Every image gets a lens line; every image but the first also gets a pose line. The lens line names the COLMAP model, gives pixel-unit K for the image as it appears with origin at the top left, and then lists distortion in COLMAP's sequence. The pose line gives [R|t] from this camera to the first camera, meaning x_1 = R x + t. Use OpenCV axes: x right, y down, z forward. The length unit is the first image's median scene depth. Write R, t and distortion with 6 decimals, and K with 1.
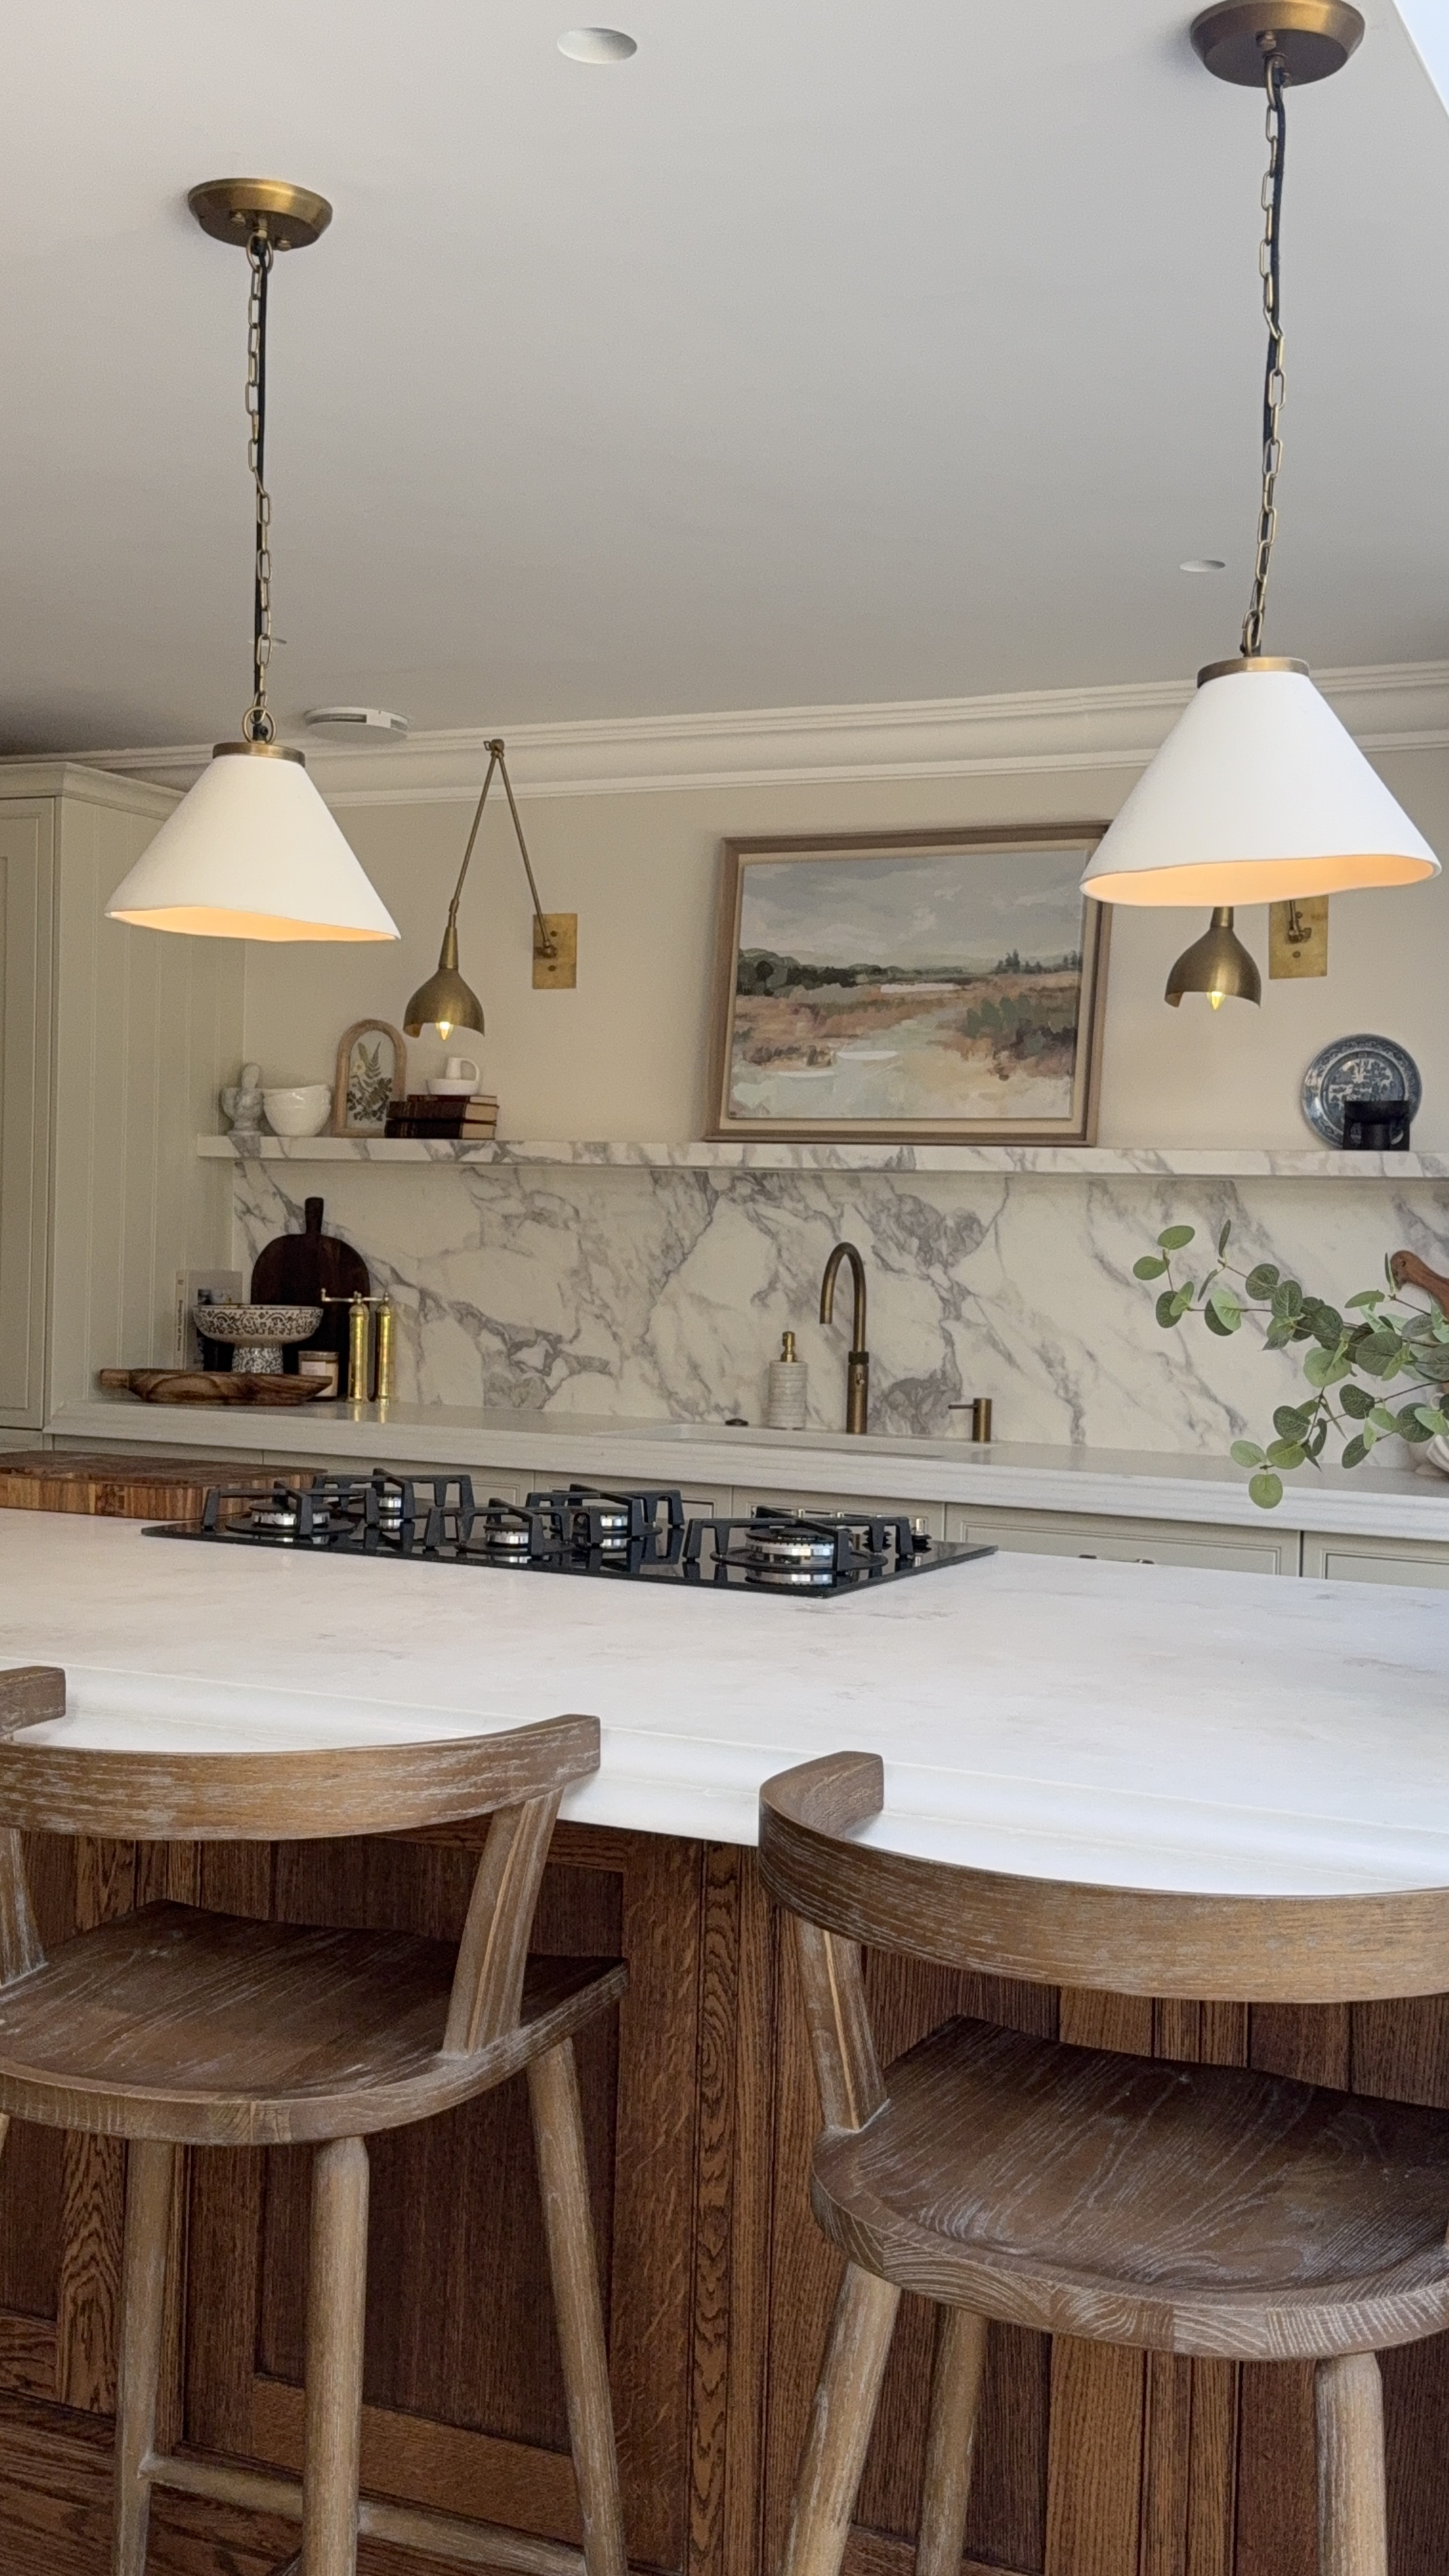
lens RADIAL K [[2629.8, 0, 729.5], [0, 2629.8, 1310.0], [0, 0, 1]] dist [0.073245, 0.000000]
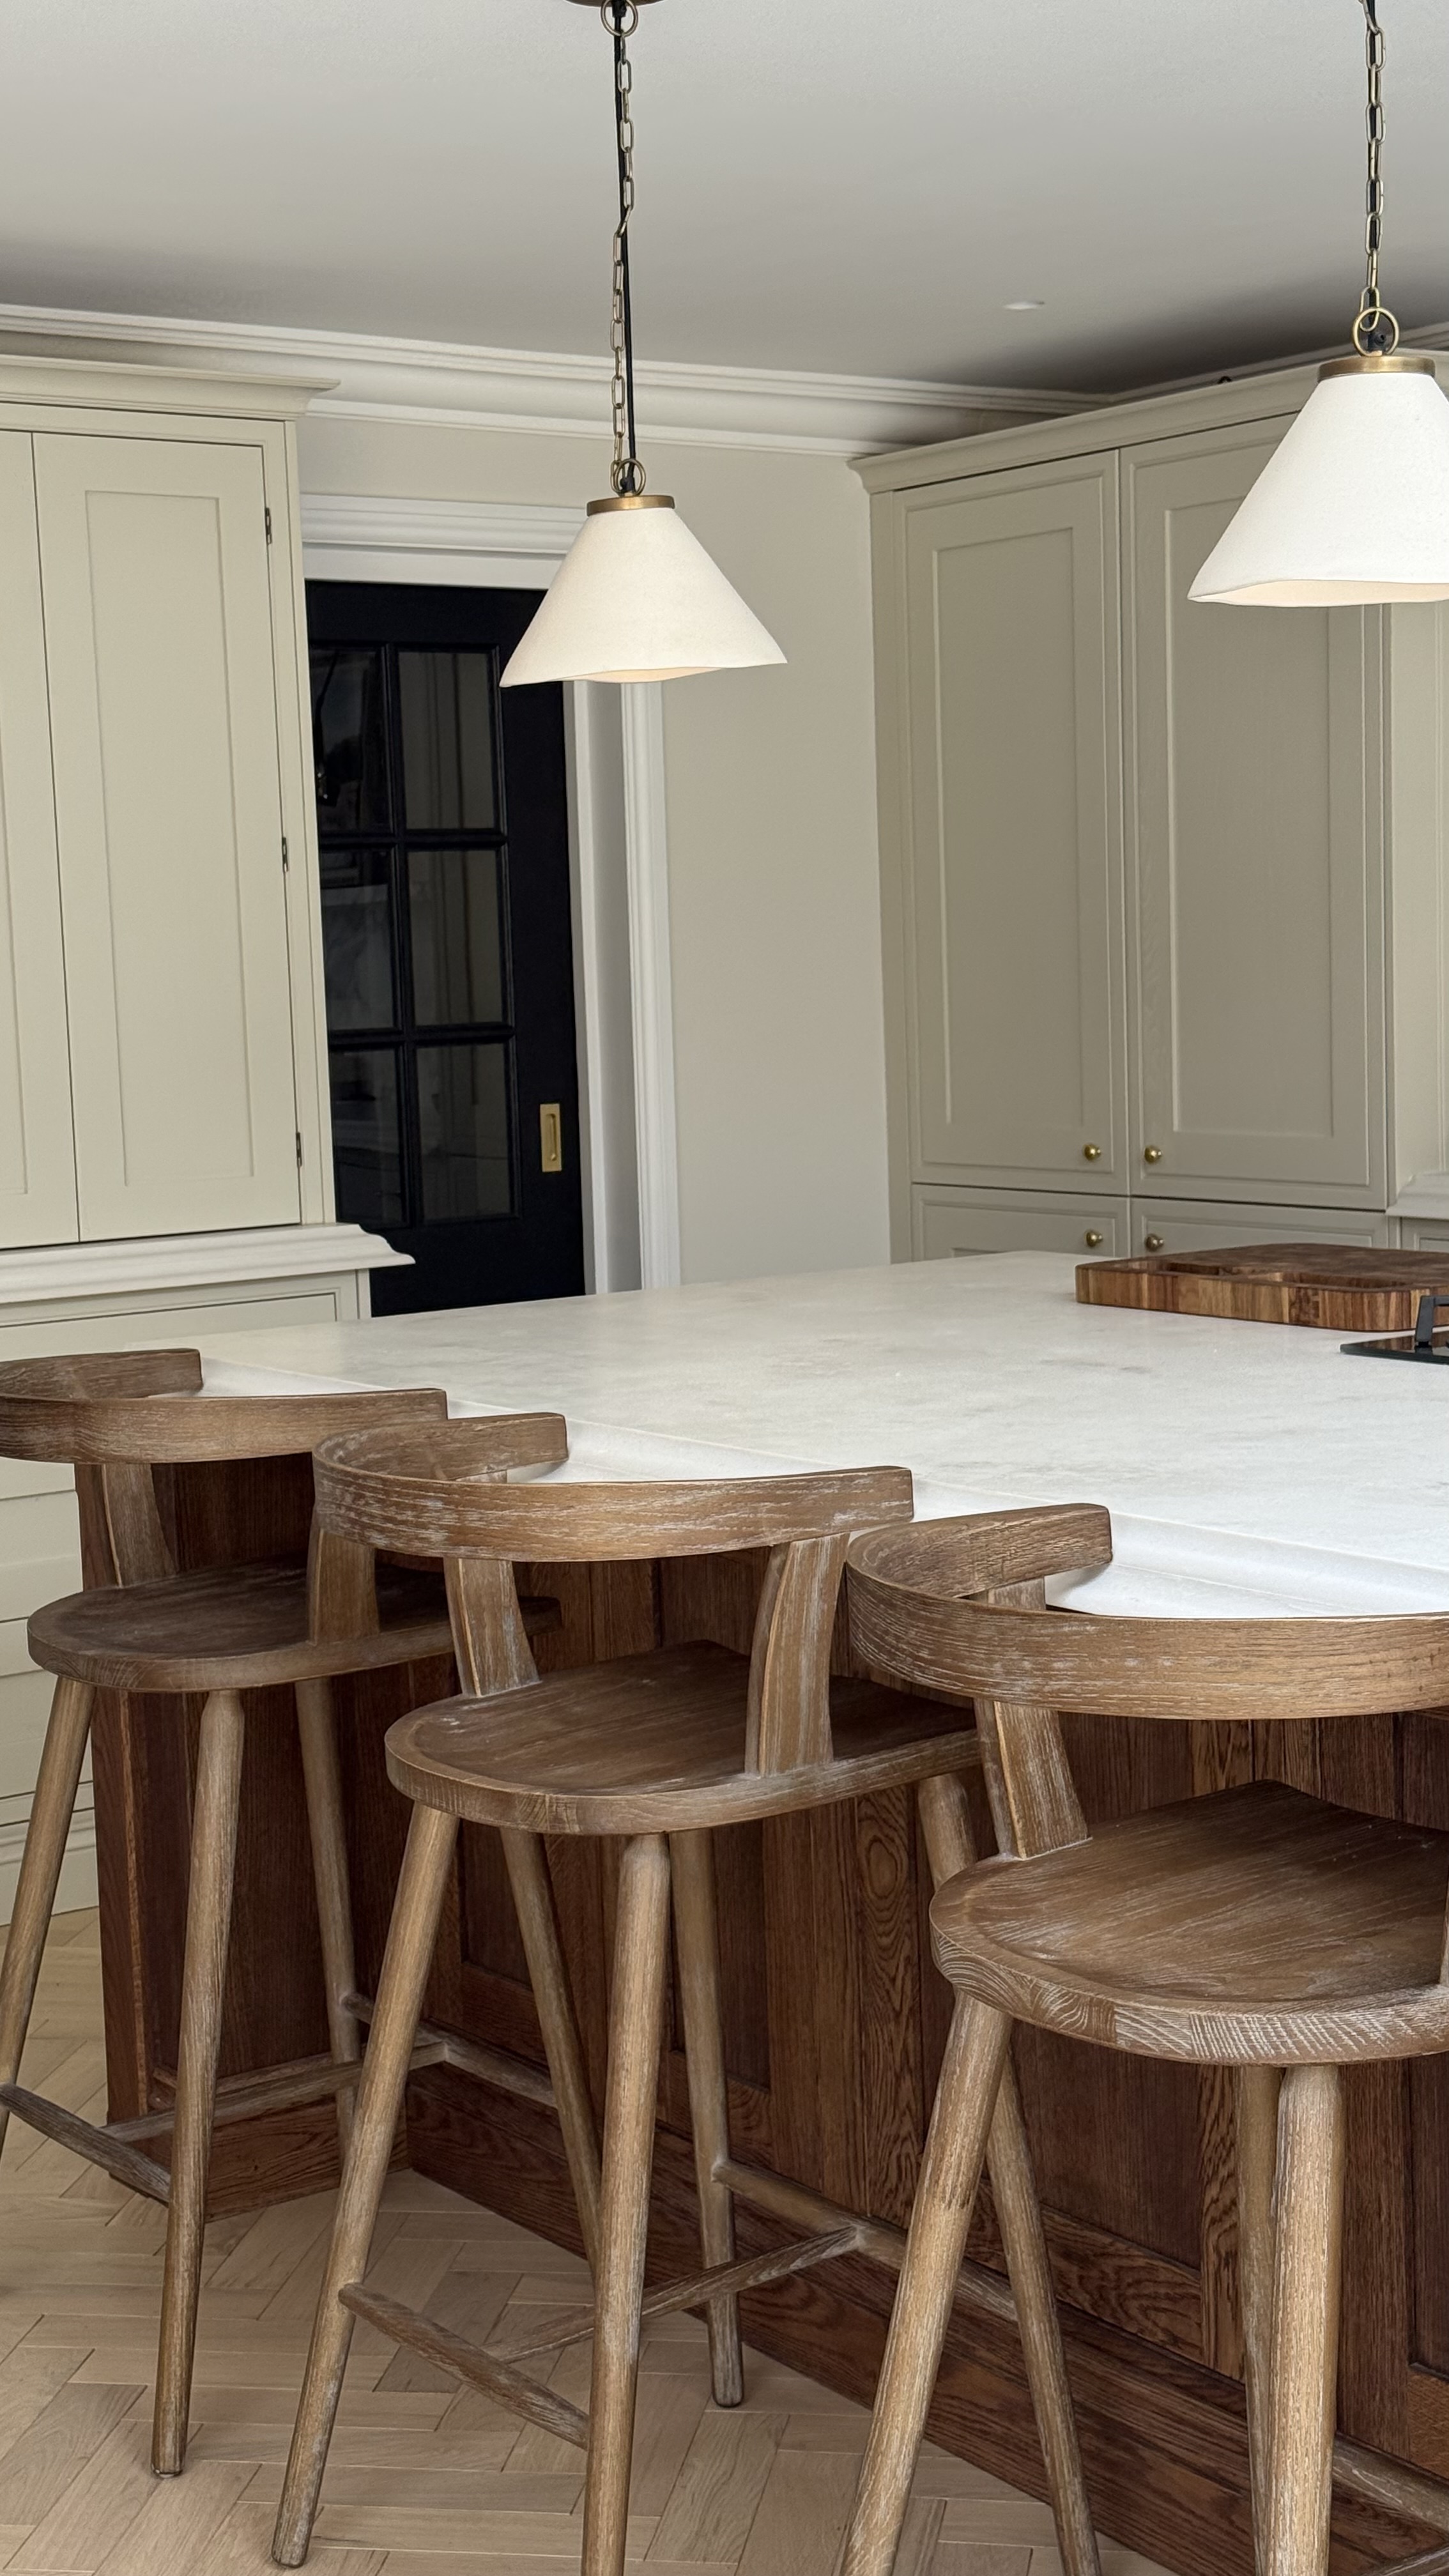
lens RADIAL K [[3550.3, 0, 743.8], [0, 3550.3, 1305.8], [0, 0, 1]] dist [0.136633, 0.000000]
pose [[0.875213, -0.007752, -0.483676, 0.092127], [0.045525, 0.996754, 0.066402, -0.006374], [0.481591, -0.080136, 0.872725, -0.025924]]
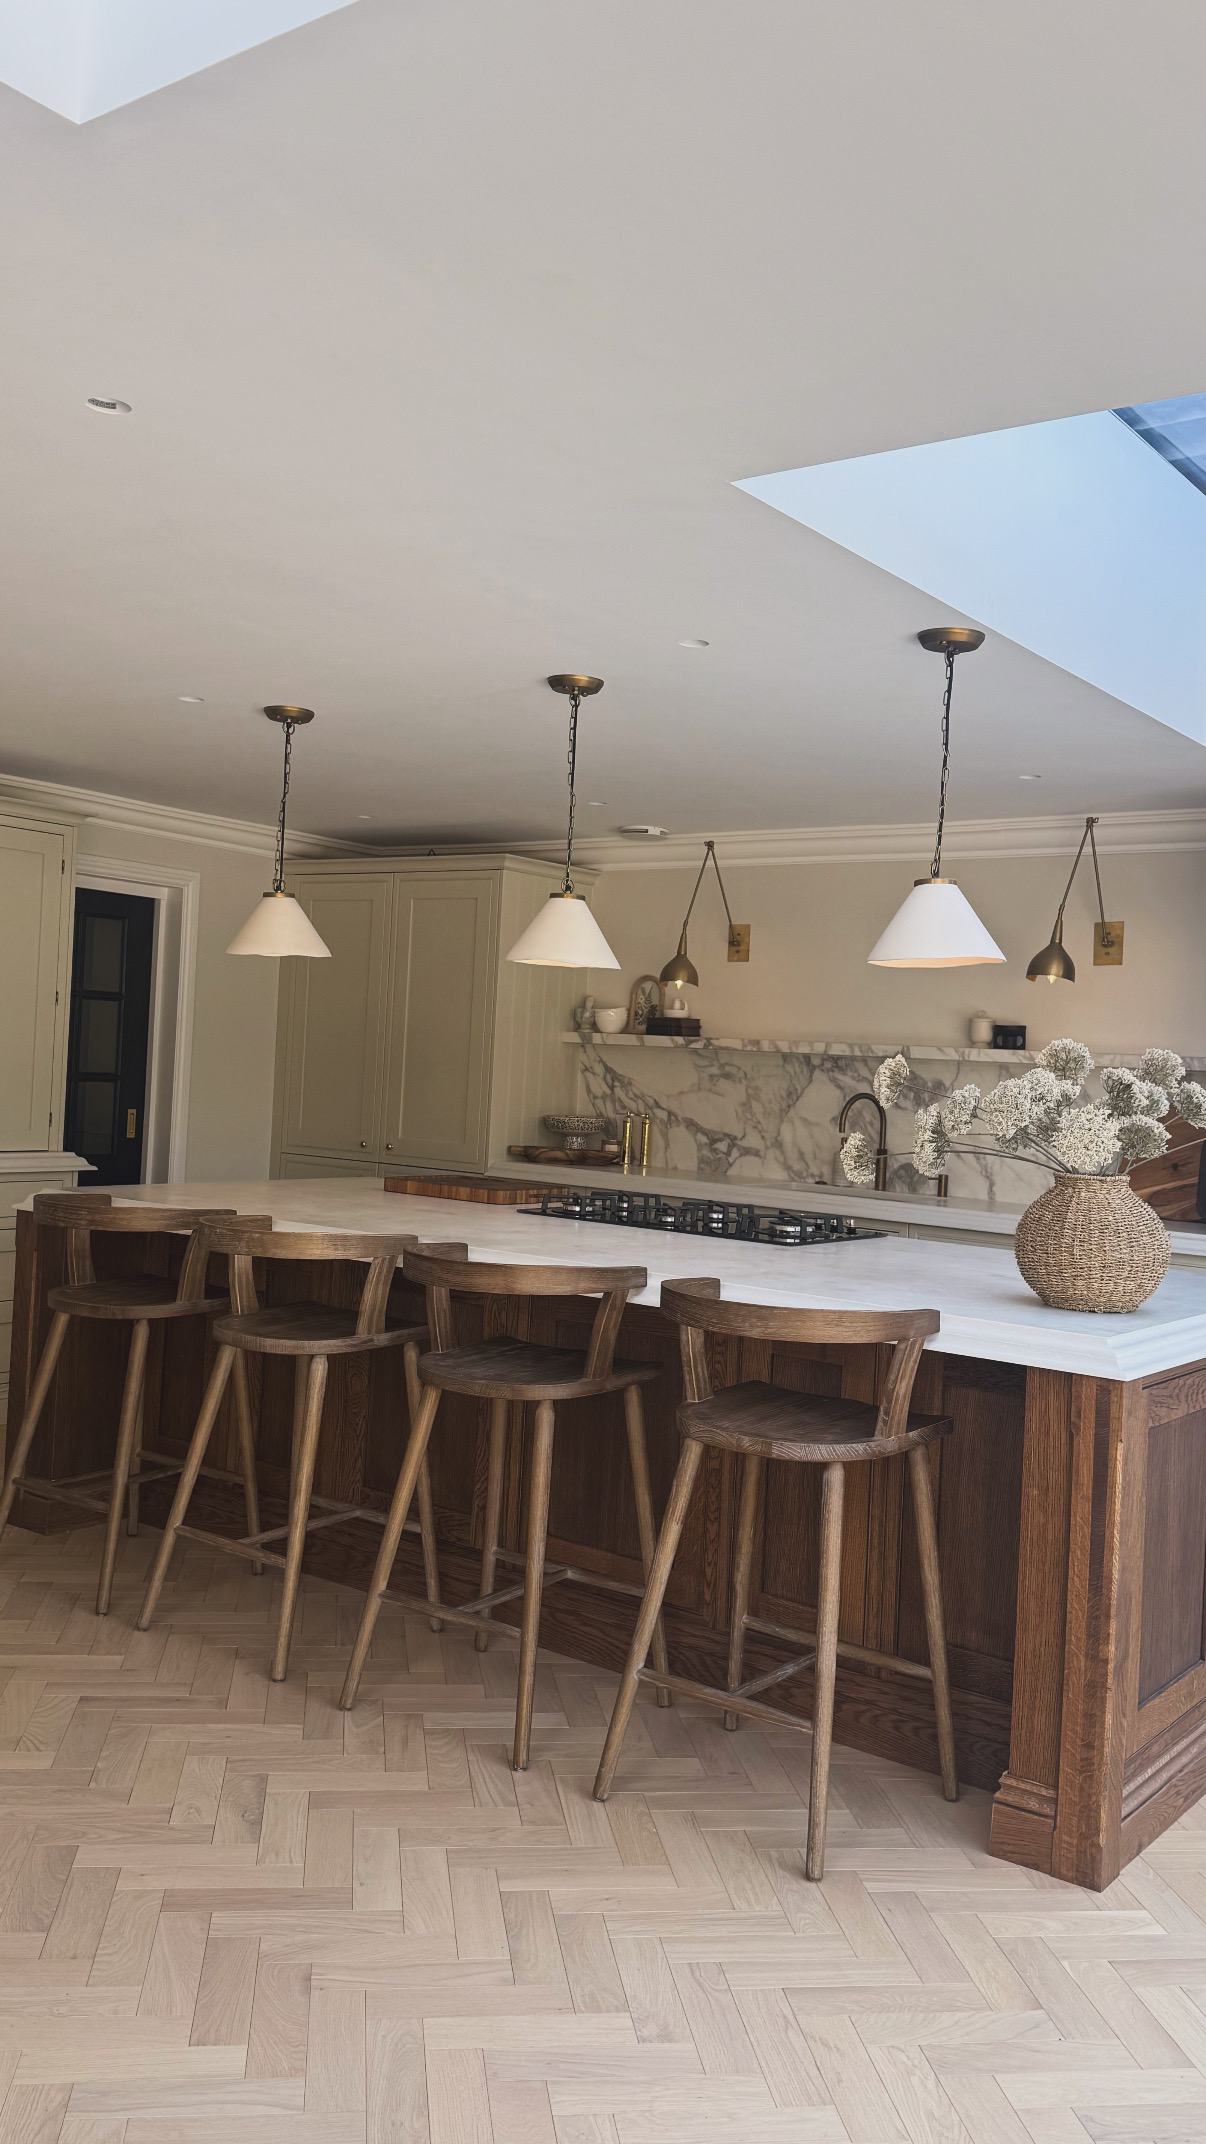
lens RADIAL K [[1725.2, 0, 607.2], [0, 1725.2, 1082.9], [0, 0, 1]] dist [0.130696, -0.012573]
pose [[0.981373, 0.024820, -0.190502, 0.092964], [-0.029389, 0.999343, -0.021195, -0.000035], [0.189850, 0.026398, 0.981458, -0.316046]]
